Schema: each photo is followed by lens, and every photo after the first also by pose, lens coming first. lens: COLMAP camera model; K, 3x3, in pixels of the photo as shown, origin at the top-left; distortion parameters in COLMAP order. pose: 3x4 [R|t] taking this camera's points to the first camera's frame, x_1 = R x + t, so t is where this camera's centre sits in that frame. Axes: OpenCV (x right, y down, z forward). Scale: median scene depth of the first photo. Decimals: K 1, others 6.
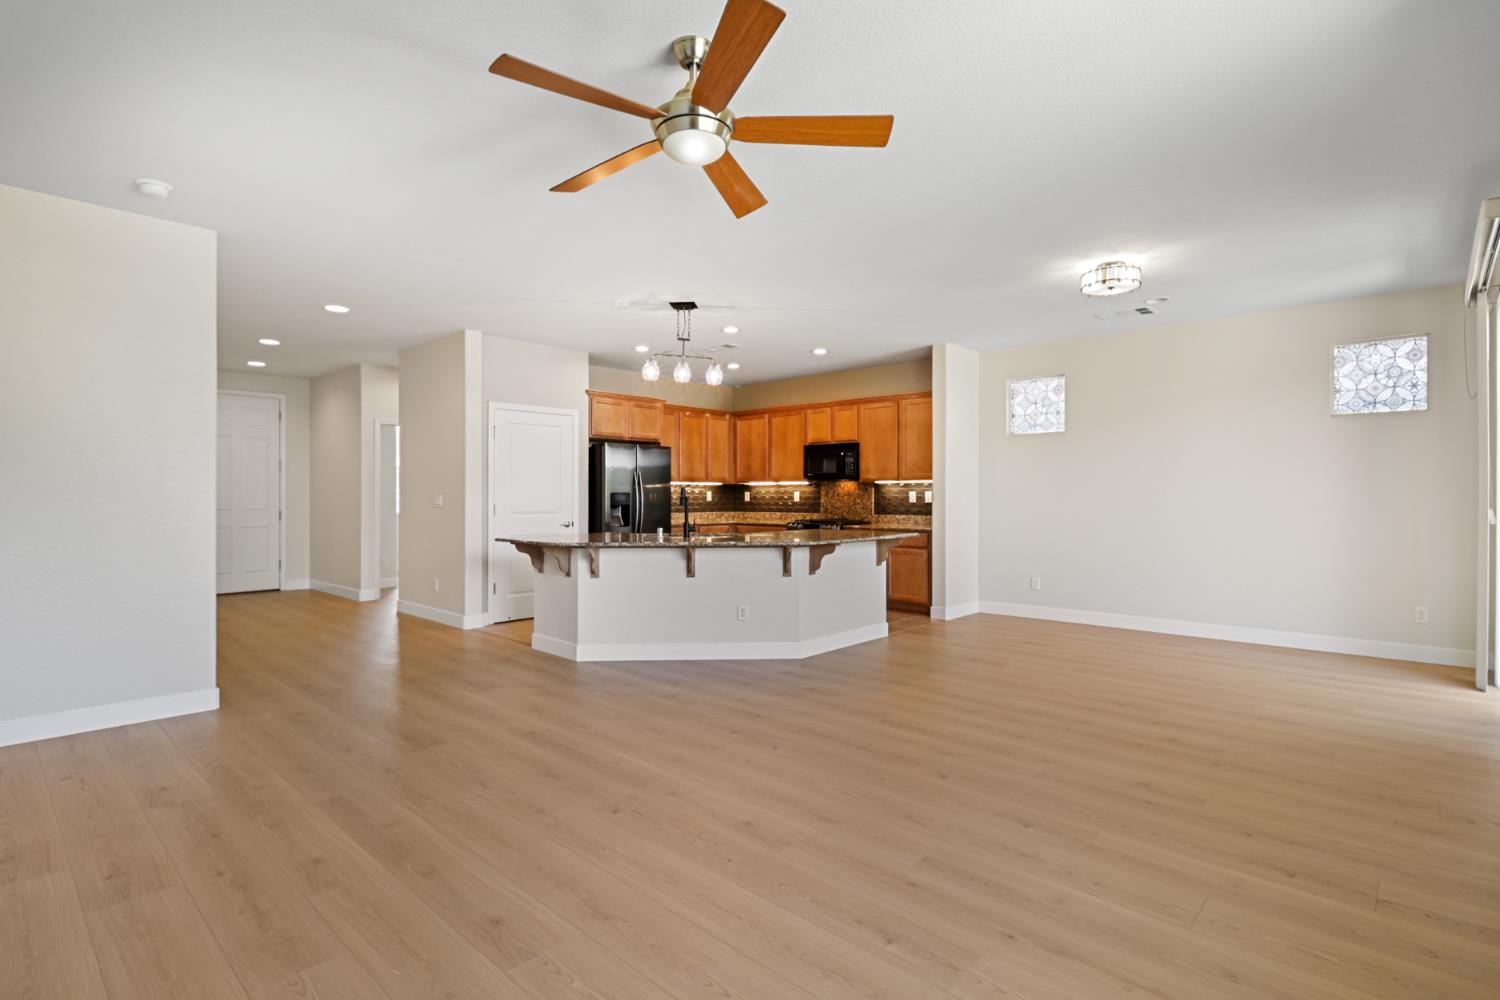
lens RADIAL K [[723.2, 0, 748.0], [0, 723.2, 494.9], [0, 0, 1]] dist [0.018936, -0.009490]
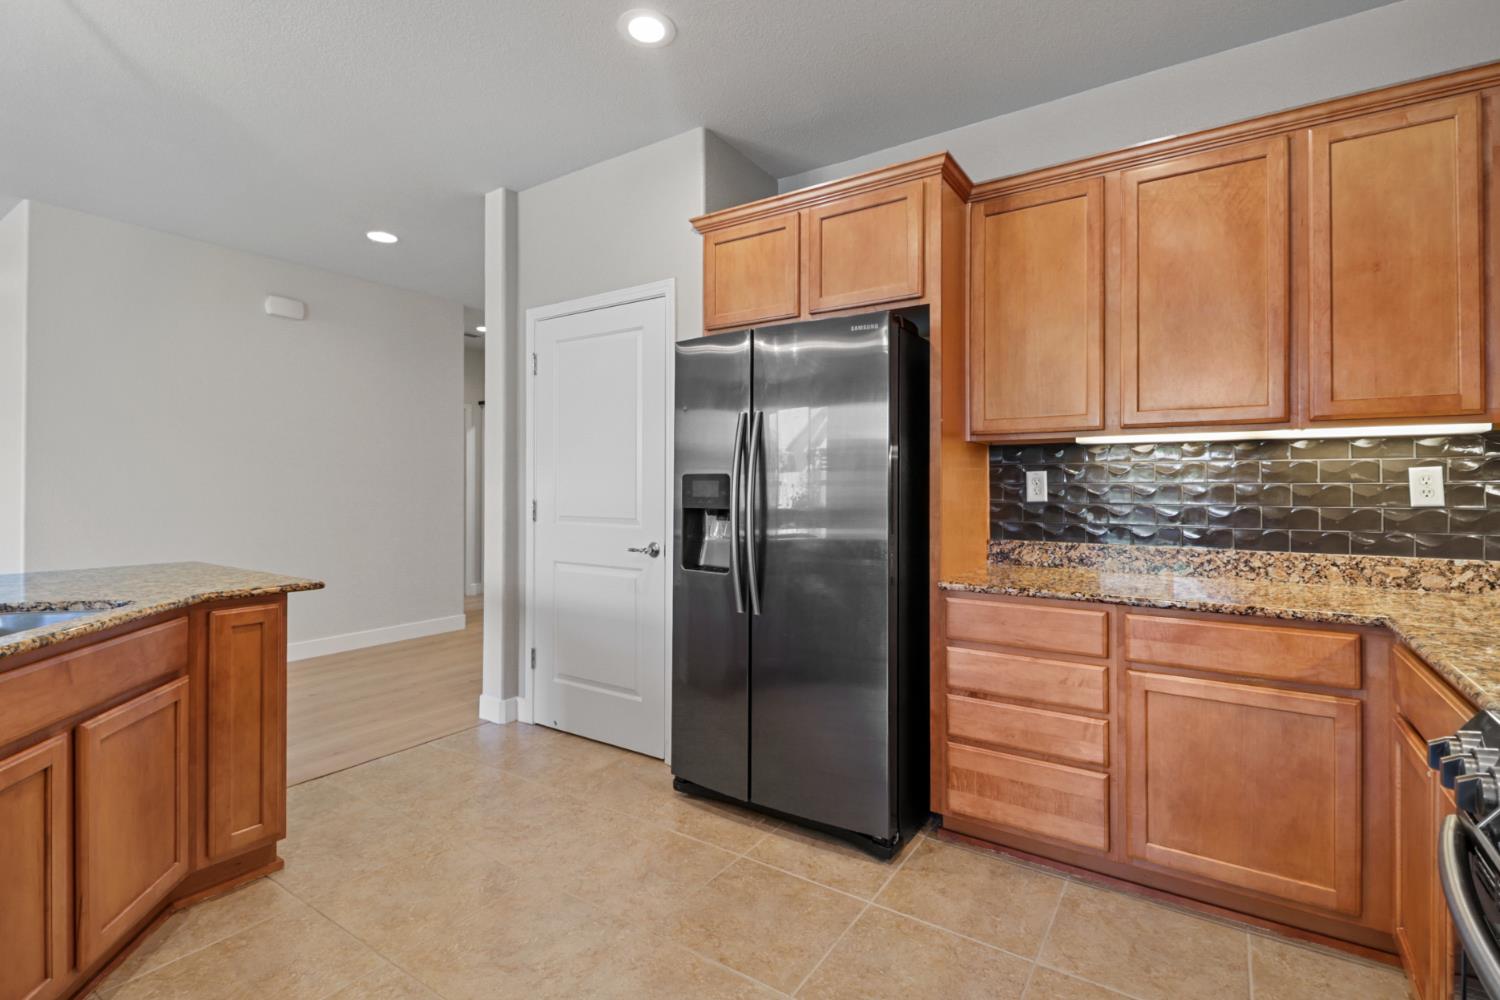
lens RADIAL K [[692.9, 0, 764.5], [0, 692.9, 475.0], [0, 0, 1]] dist [0.016020, -0.011458]
pose [[0.165635, -0.016865, -0.986043, 0.168631], [-0.000732, 0.999851, -0.017224, 0.002799], [0.986187, 0.003575, 0.165598, 1.008351]]
